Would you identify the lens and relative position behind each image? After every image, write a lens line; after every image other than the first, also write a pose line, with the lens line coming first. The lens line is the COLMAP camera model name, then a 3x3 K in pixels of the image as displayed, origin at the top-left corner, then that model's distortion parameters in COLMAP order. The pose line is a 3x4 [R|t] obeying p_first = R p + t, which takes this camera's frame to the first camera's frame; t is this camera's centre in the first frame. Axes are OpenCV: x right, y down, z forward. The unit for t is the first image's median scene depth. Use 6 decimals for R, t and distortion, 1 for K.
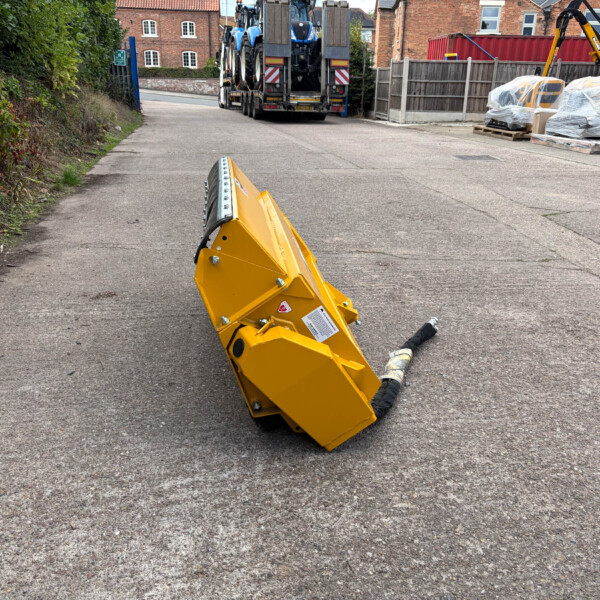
lens RADIAL K [[621.3, 0, 300.0], [0, 621.3, 300.0], [0, 0, 1]] dist [0.012336, 0.004667]
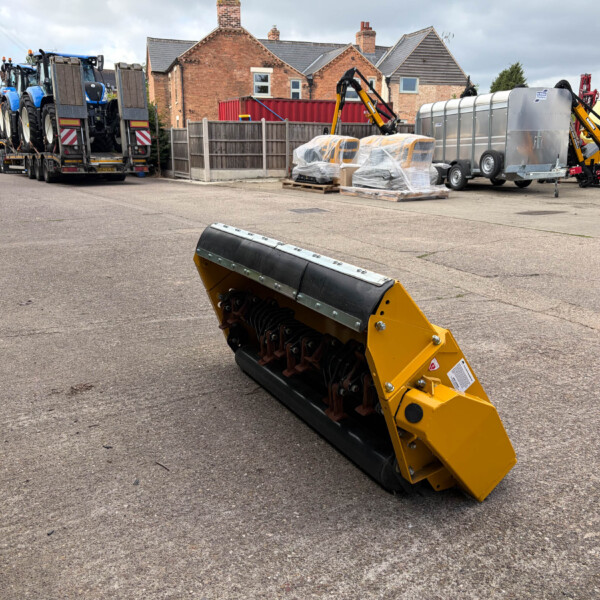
lens RADIAL K [[621.3, 0, 300.0], [0, 621.3, 300.0], [0, 0, 1]] dist [0.012336, 0.004667]
pose [[0.926265, -0.107386, 0.361250, -0.087283], [0.138316, 0.988520, -0.060799, -0.009155], [-0.350574, 0.106283, 0.930485, 0.020434]]
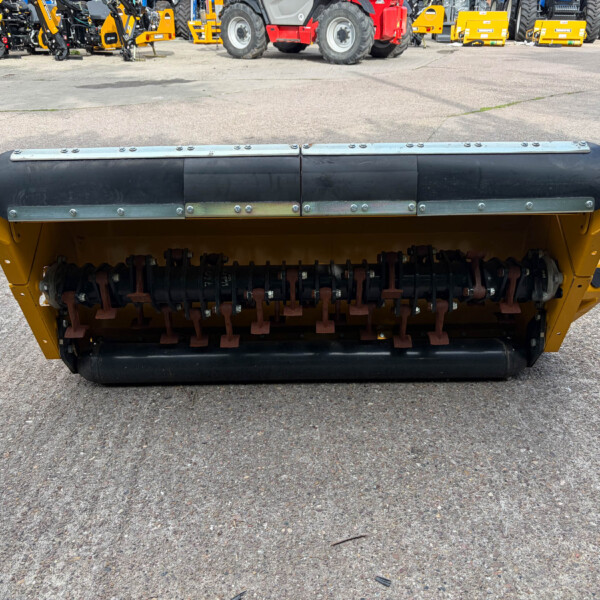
lens RADIAL K [[621.3, 0, 300.0], [0, 621.3, 300.0], [0, 0, 1]] dist [0.012336, 0.004667]
pose [[0.077169, -0.441672, 0.893852, -0.143712], [0.341343, 0.854050, 0.392536, -0.059864], [-0.936766, 0.274818, 0.216668, 0.176714]]
